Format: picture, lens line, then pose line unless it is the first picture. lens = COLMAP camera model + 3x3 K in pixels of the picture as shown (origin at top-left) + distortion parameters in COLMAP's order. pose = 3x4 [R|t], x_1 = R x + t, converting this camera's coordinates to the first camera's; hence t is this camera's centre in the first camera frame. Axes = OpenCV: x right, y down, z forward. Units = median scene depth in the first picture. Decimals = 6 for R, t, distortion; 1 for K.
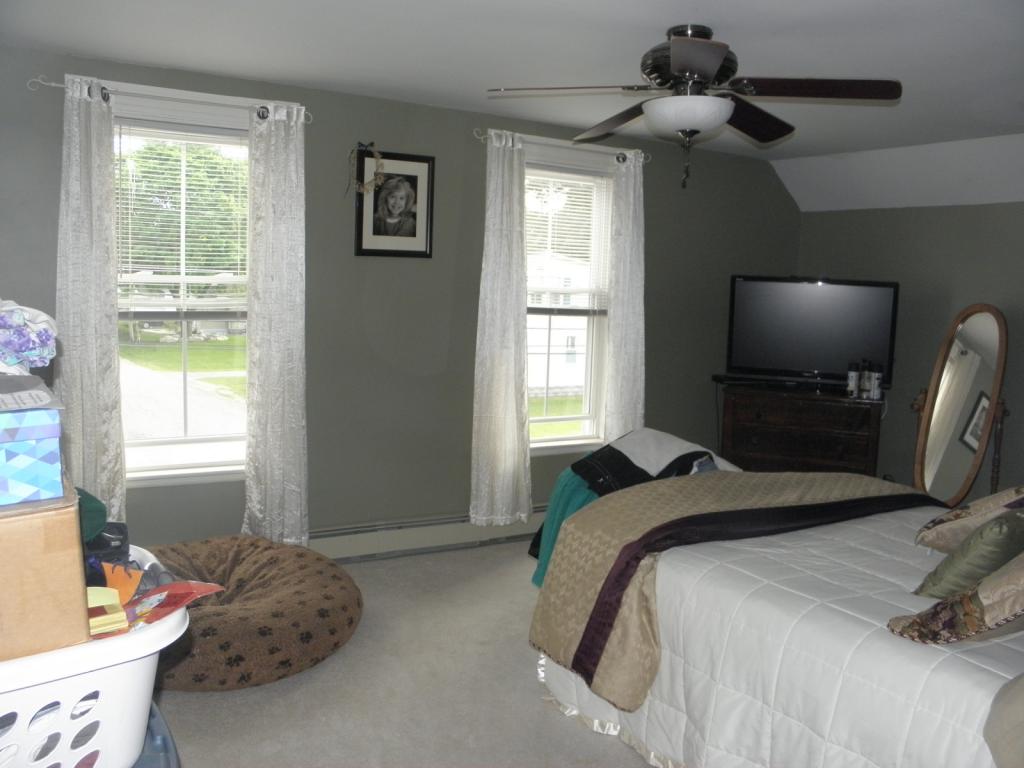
lens RADIAL K [[849.6, 0, 511.1], [0, 849.6, 383.6], [0, 0, 1]] dist [-0.017570, 0.021513]
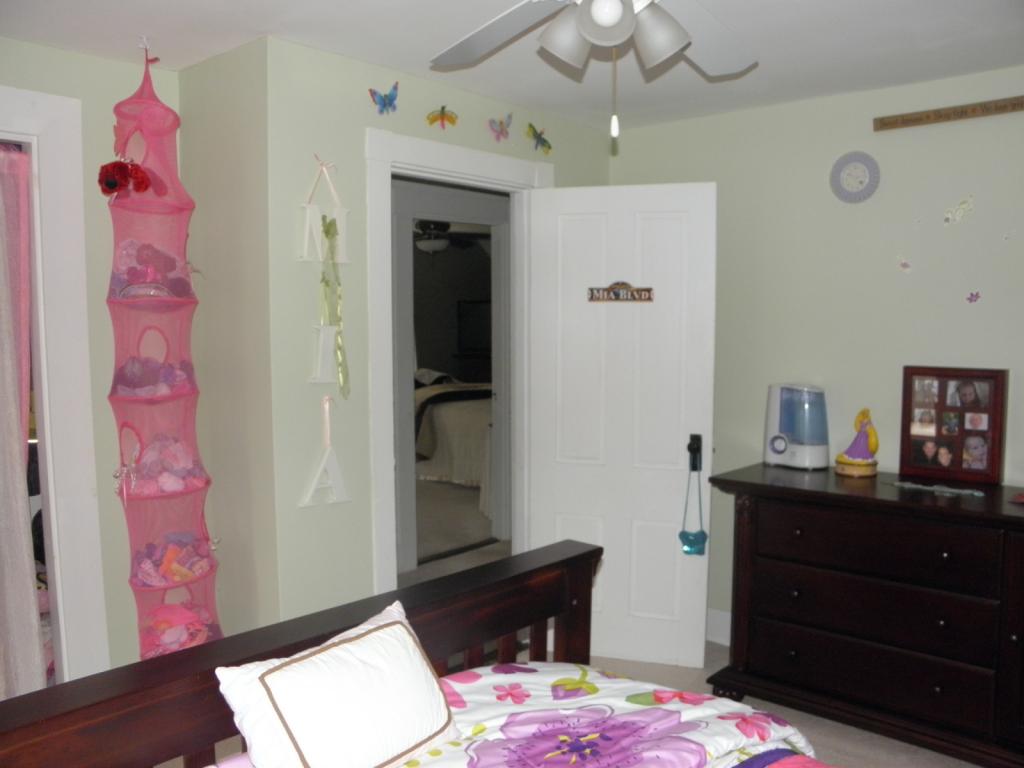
lens RADIAL K [[849.6, 0, 513.1], [0, 849.6, 385.5], [0, 0, 1]] dist [-0.017570, 0.021513]
pose [[0.952911, -0.069824, 0.295103, -0.366472], [0.076319, 0.997028, -0.010534, 0.189532], [-0.293490, 0.032561, 0.955407, -1.595381]]
